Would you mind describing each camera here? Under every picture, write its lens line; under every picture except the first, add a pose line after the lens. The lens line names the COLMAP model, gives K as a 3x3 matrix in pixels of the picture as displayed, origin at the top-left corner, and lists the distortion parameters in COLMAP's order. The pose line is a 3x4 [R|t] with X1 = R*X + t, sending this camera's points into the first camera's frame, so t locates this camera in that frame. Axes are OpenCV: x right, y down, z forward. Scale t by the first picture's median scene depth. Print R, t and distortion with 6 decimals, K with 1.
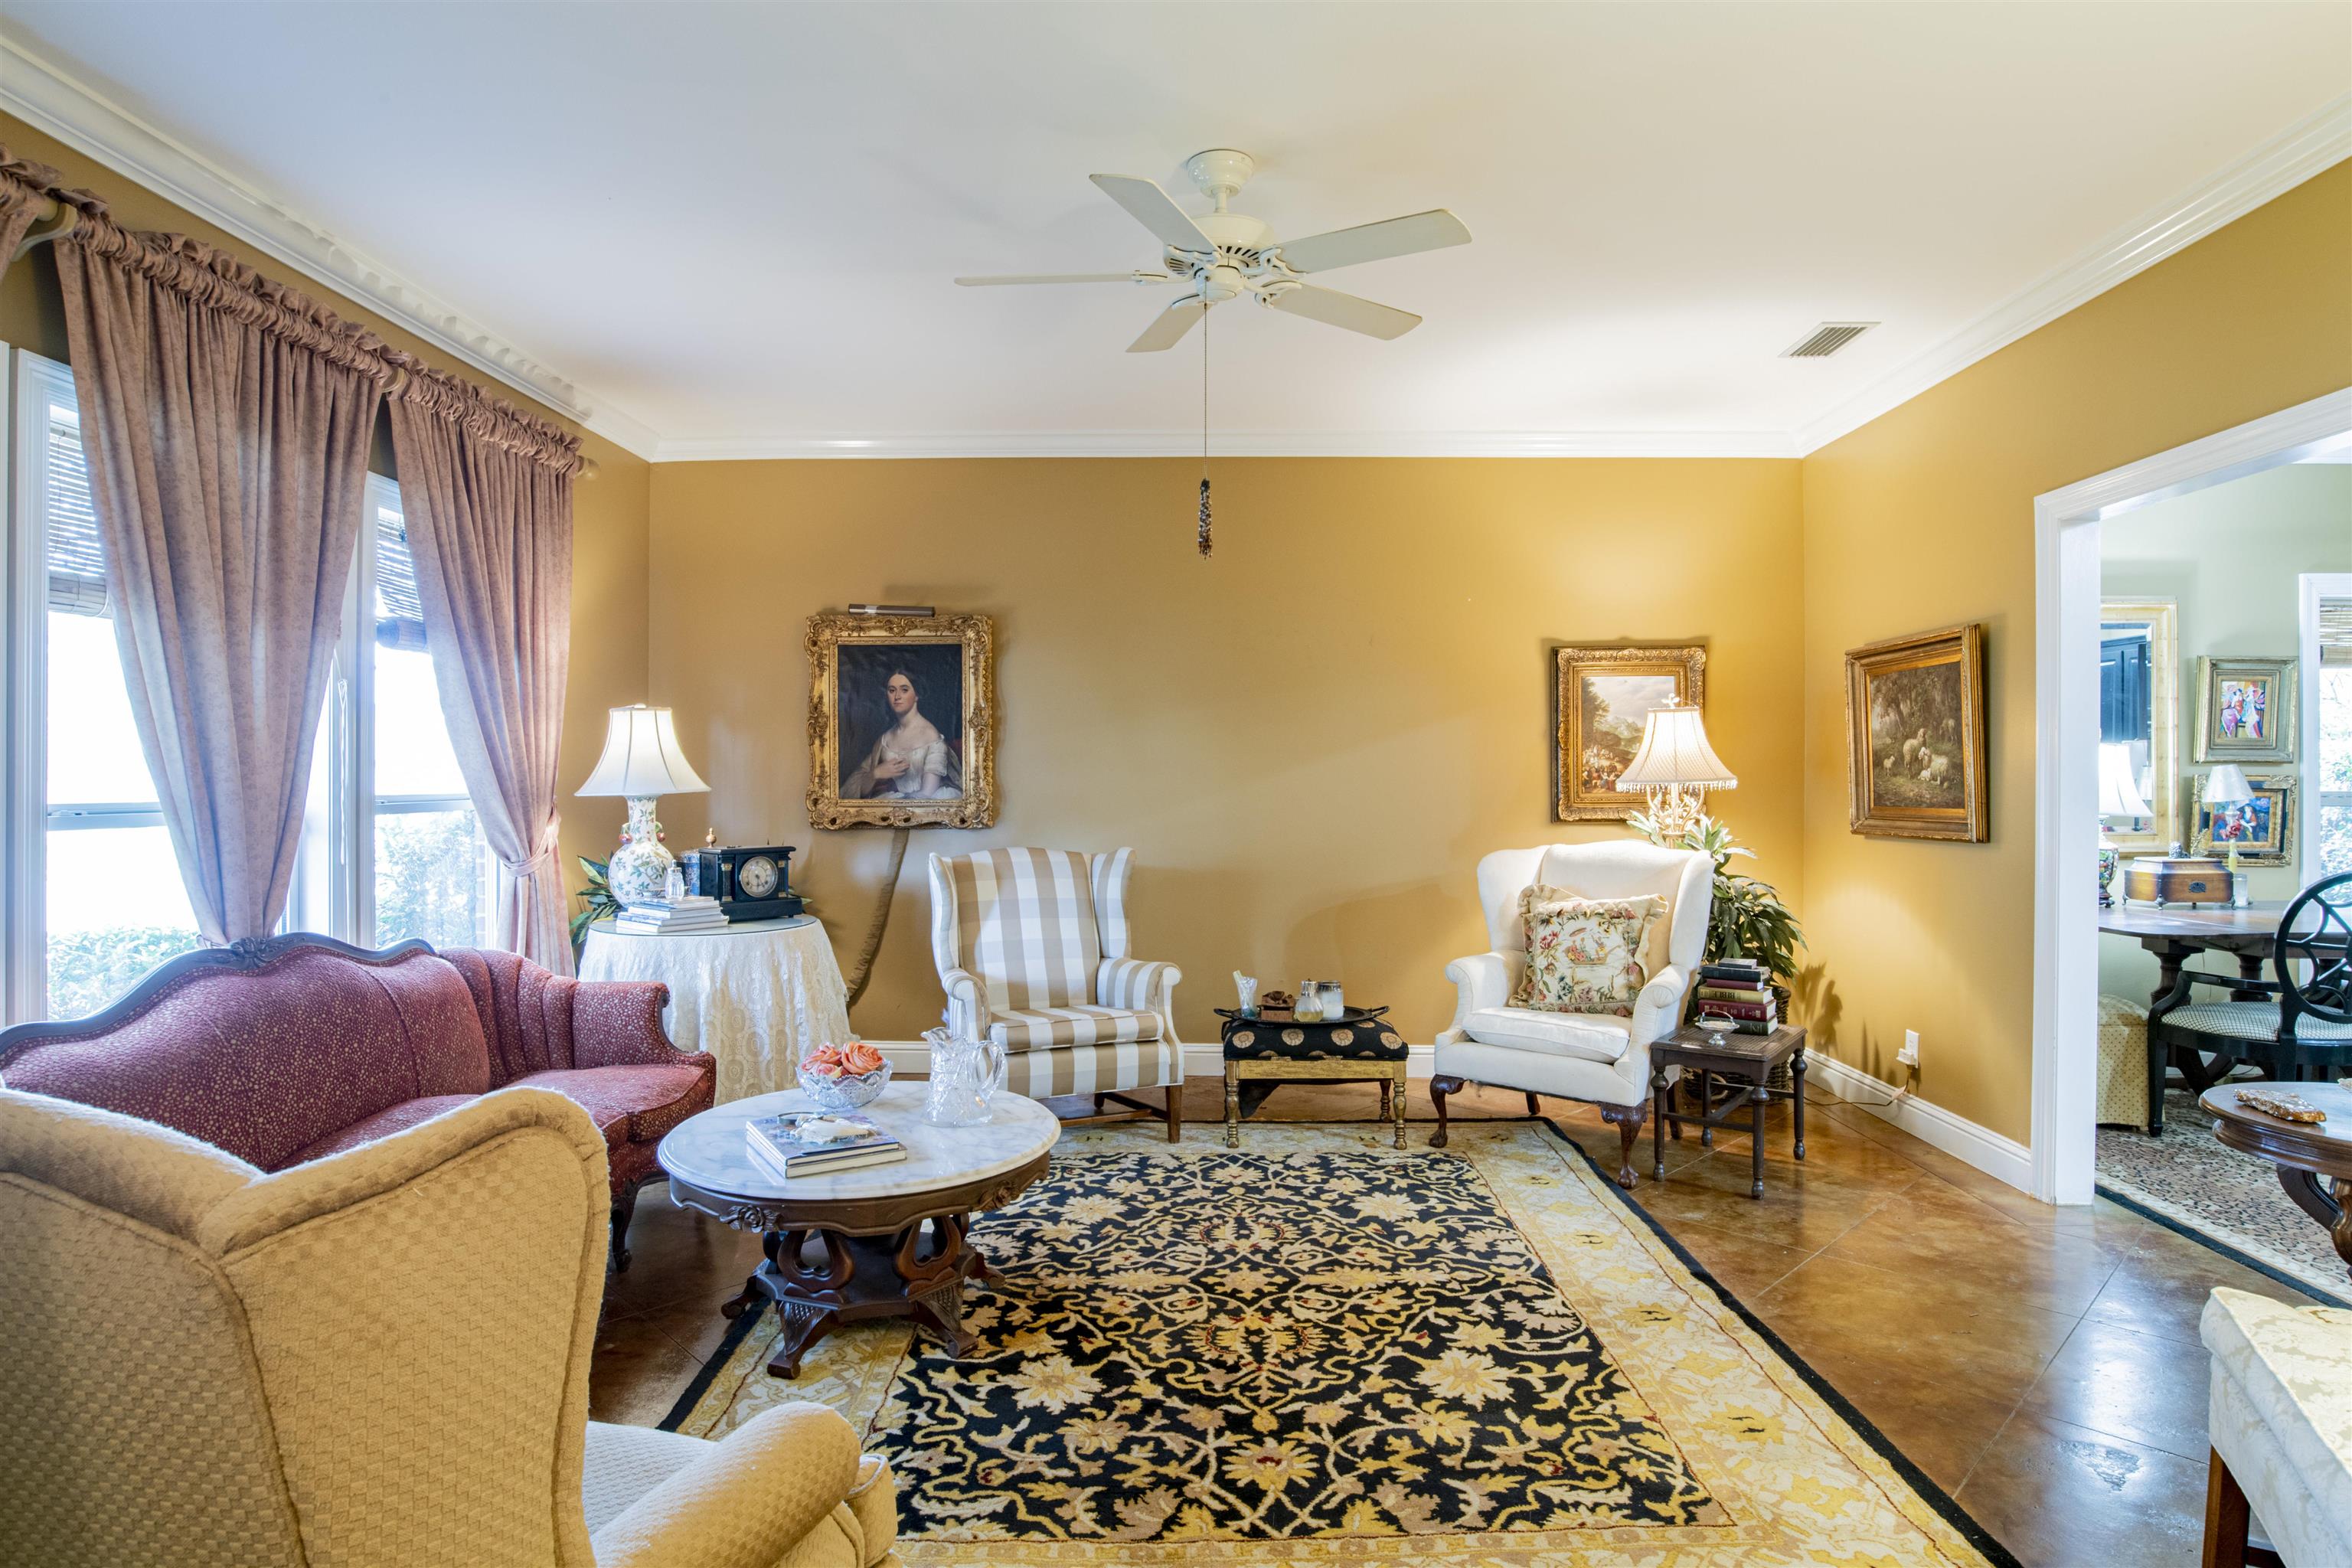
lens RADIAL K [[1288.9, 0, 1183.6], [0, 1288.9, 769.2], [0, 0, 1]] dist [-0.043010, 0.008857]
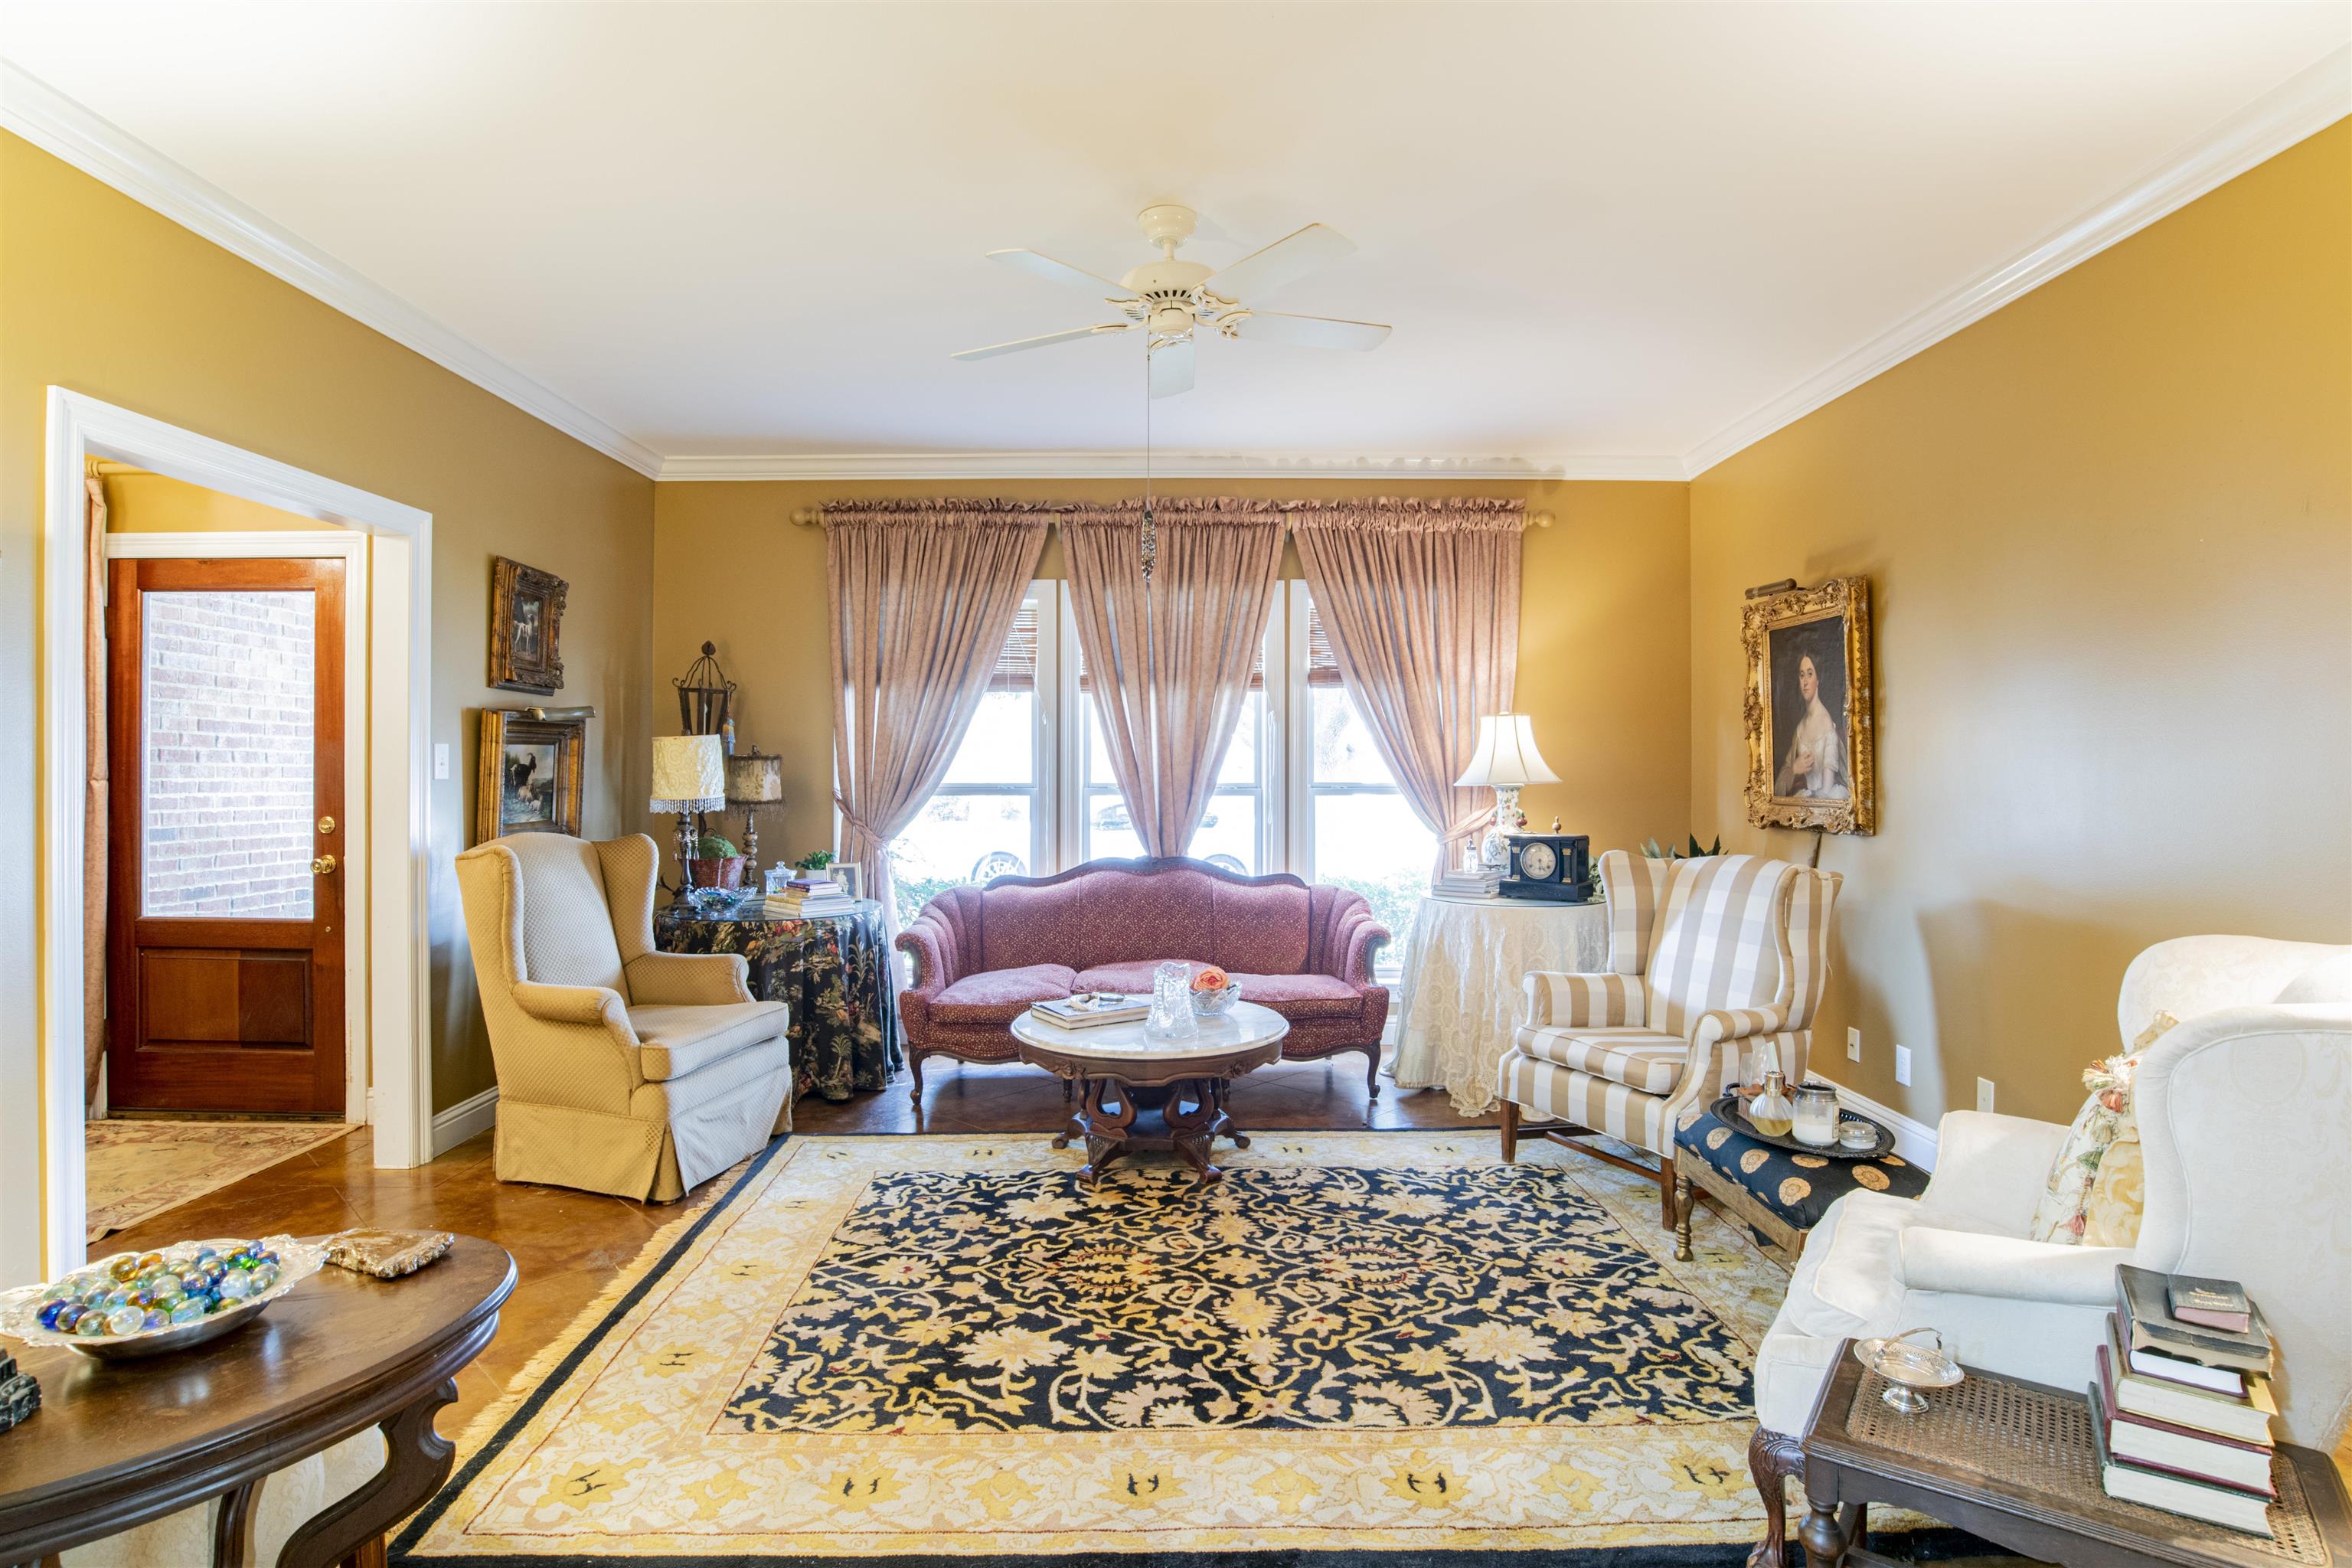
lens RADIAL K [[1198.2, 0, 1164.9], [0, 1198.2, 771.7], [0, 0, 1]] dist [-0.061623, 0.016187]
pose [[0.016942, 0.003469, -0.999850, 0.861748], [0.003699, 0.999987, 0.003532, 0.001502], [0.999850, -0.003759, 0.016929, 0.806639]]
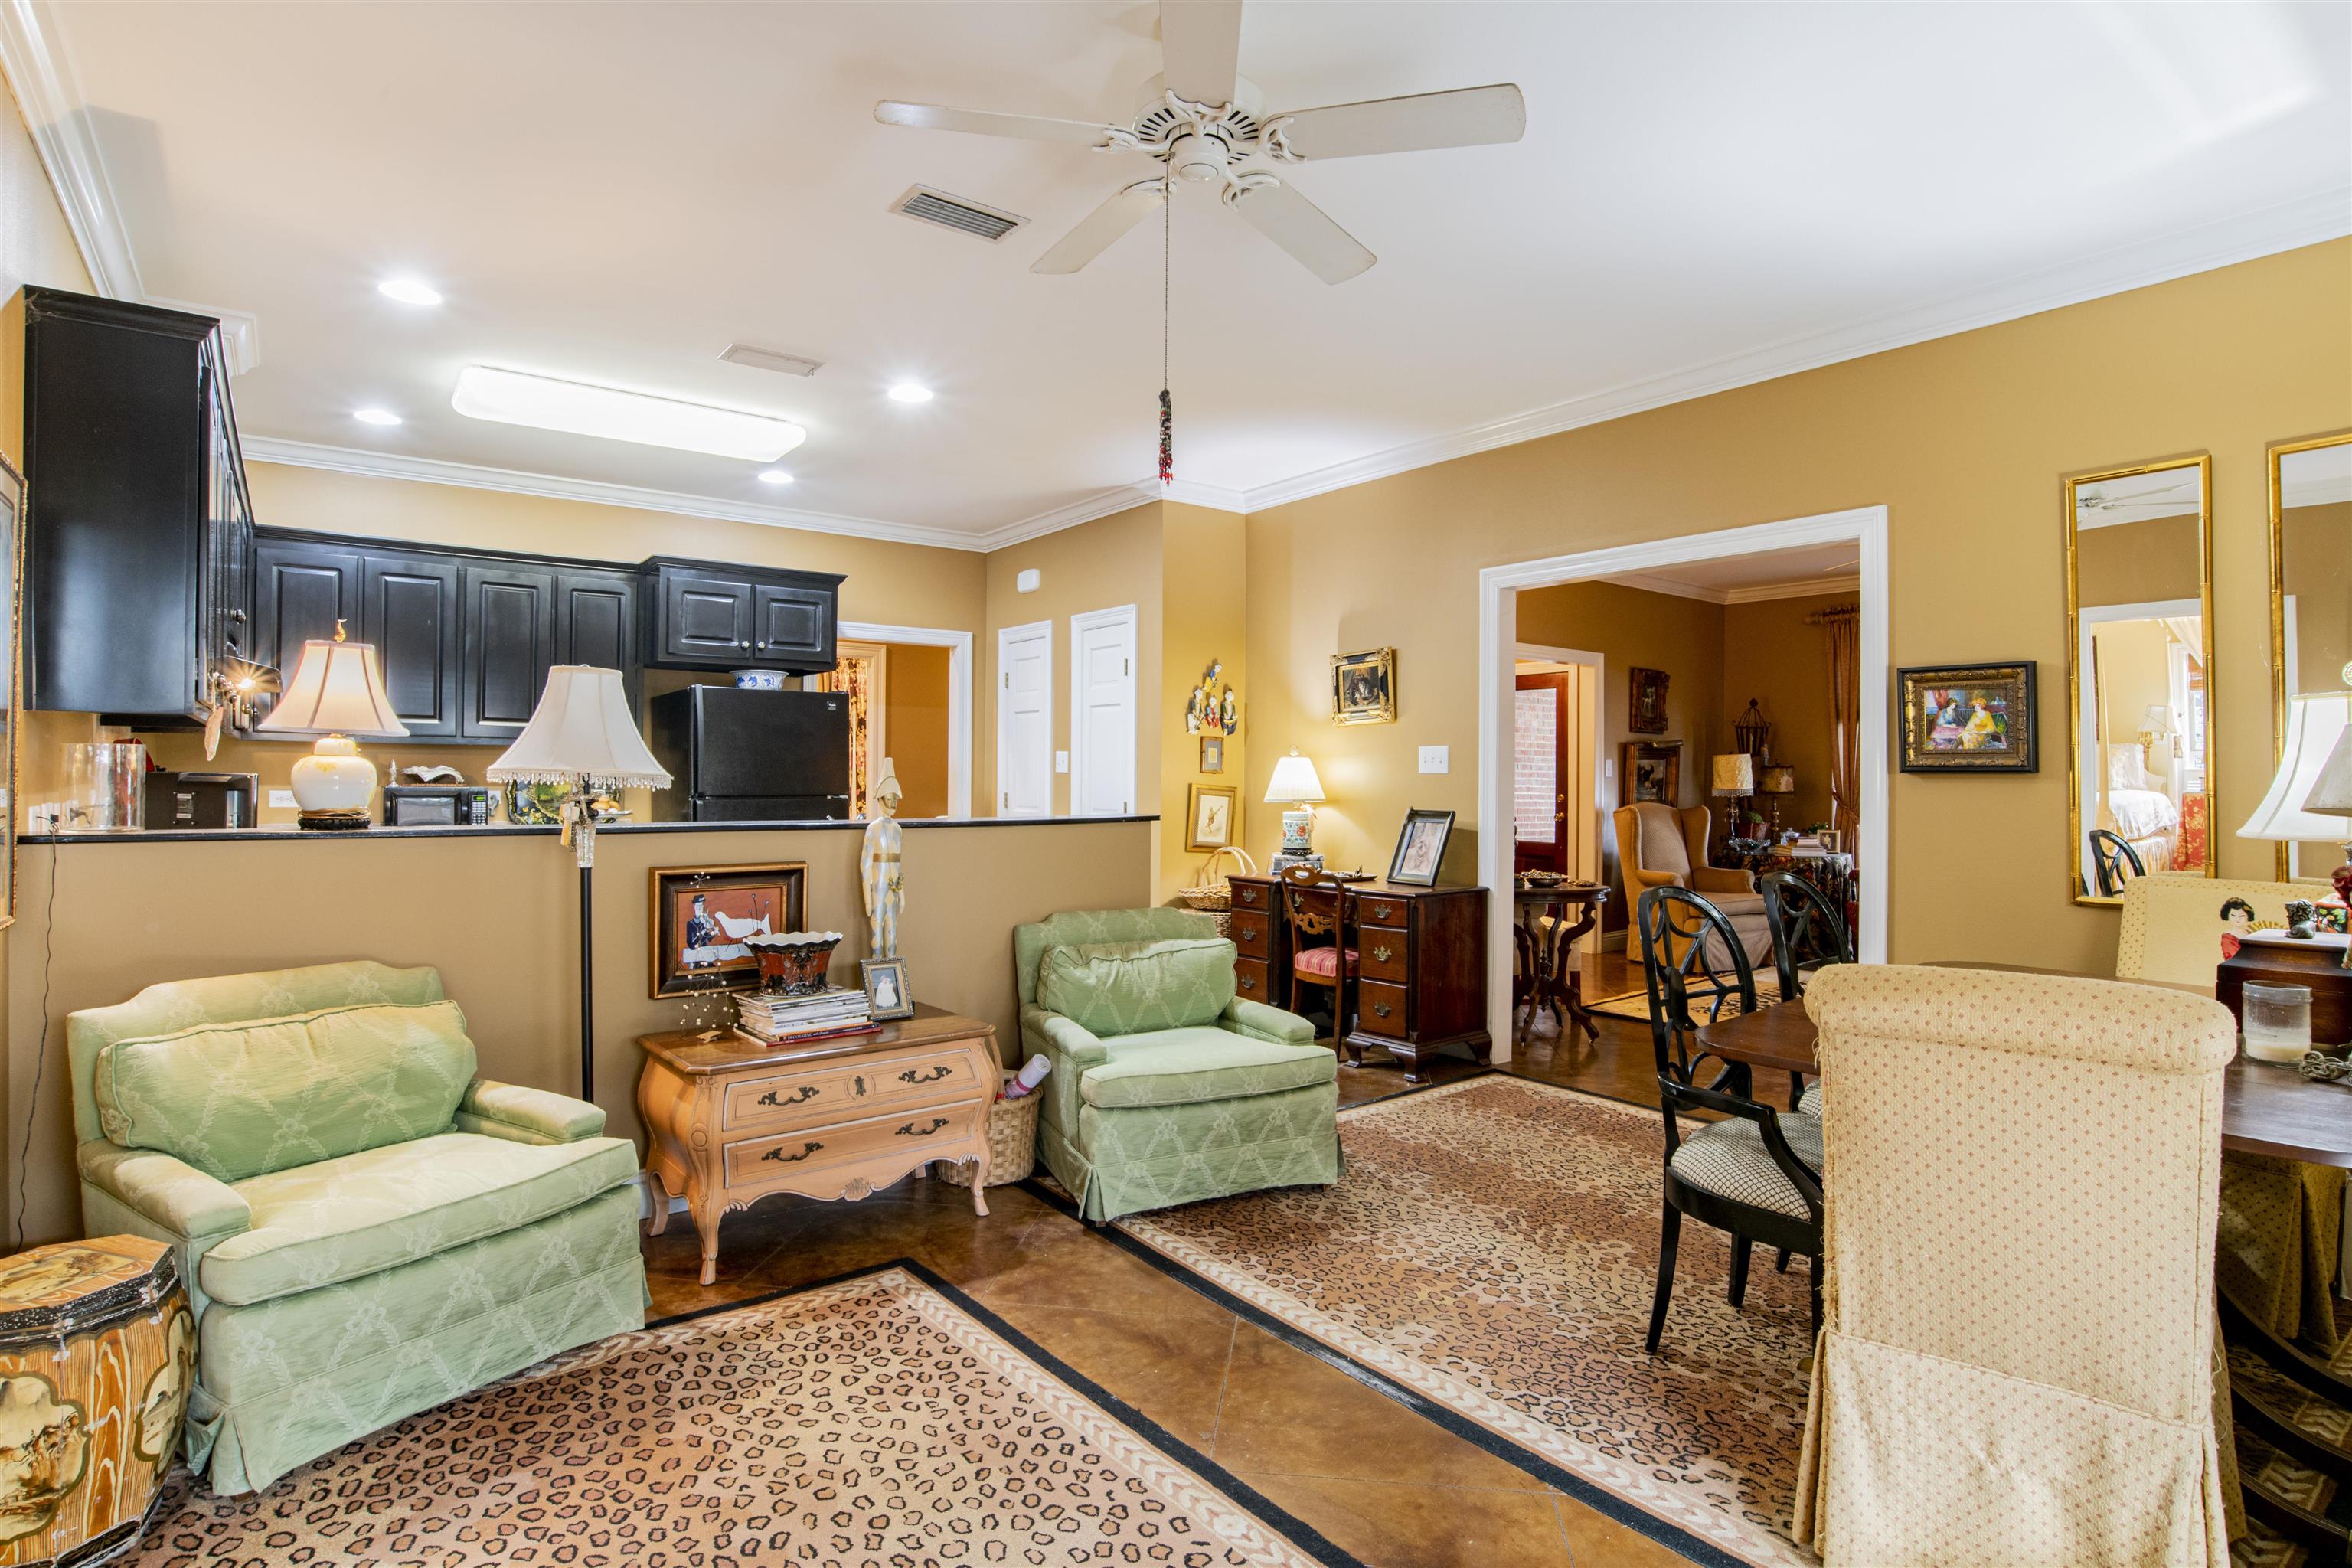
lens RADIAL K [[1198.2, 0, 1277.4], [0, 1198.2, 751.8], [0, 0, 1]] dist [-0.061623, 0.016187]
pose [[-0.736738, -0.019494, -0.675898, 1.877942], [-0.002911, 0.999667, -0.025659, 0.024280], [0.676172, -0.016937, -0.736549, 1.474125]]
